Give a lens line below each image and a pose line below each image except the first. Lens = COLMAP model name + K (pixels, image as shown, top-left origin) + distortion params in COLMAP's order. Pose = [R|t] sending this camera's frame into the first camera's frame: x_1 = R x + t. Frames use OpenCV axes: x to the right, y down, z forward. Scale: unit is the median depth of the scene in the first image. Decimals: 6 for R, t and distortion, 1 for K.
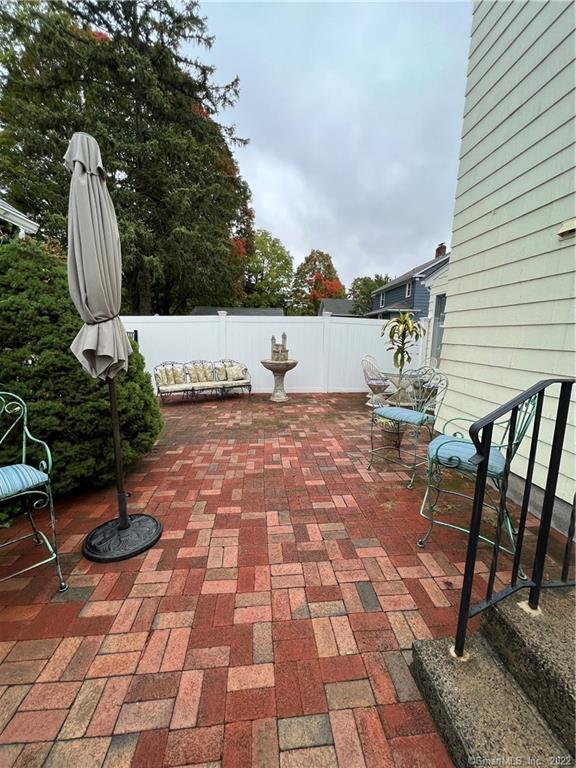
lens RADIAL K [[308.3, 0, 289.9], [0, 308.3, 385.8], [0, 0, 1]] dist [0.001292, -0.000542]
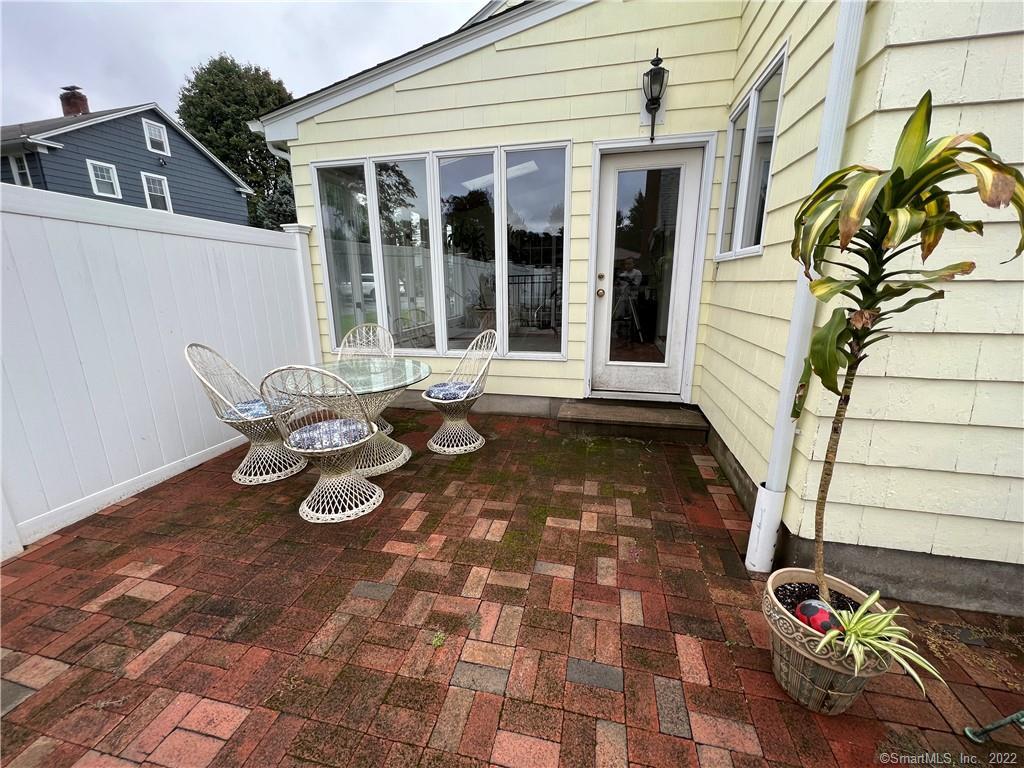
lens RADIAL K [[411.1, 0, 511.4], [0, 411.1, 383.6], [0, 0, 1]] dist [0.001292, -0.000542]
pose [[0.316698, -0.250757, 0.914780, -0.009099], [0.168077, 0.963997, 0.206060, -0.254189], [-0.933516, 0.088495, 0.347443, 1.662765]]
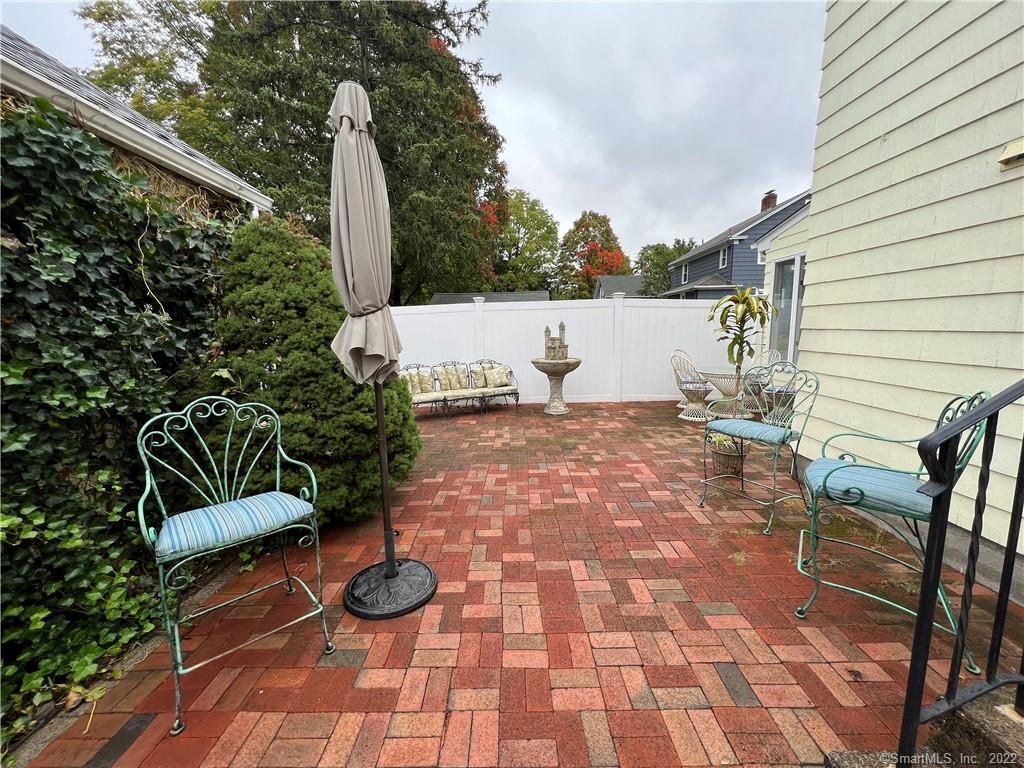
lens RADIAL K [[411.1, 0, 509.4], [0, 411.1, 385.7], [0, 0, 1]] dist [0.001292, -0.000542]
pose [[0.993858, -0.016624, -0.109403, -0.098935], [0.014288, 0.999654, -0.022102, 0.006178], [0.109733, 0.020403, 0.993752, -0.007990]]
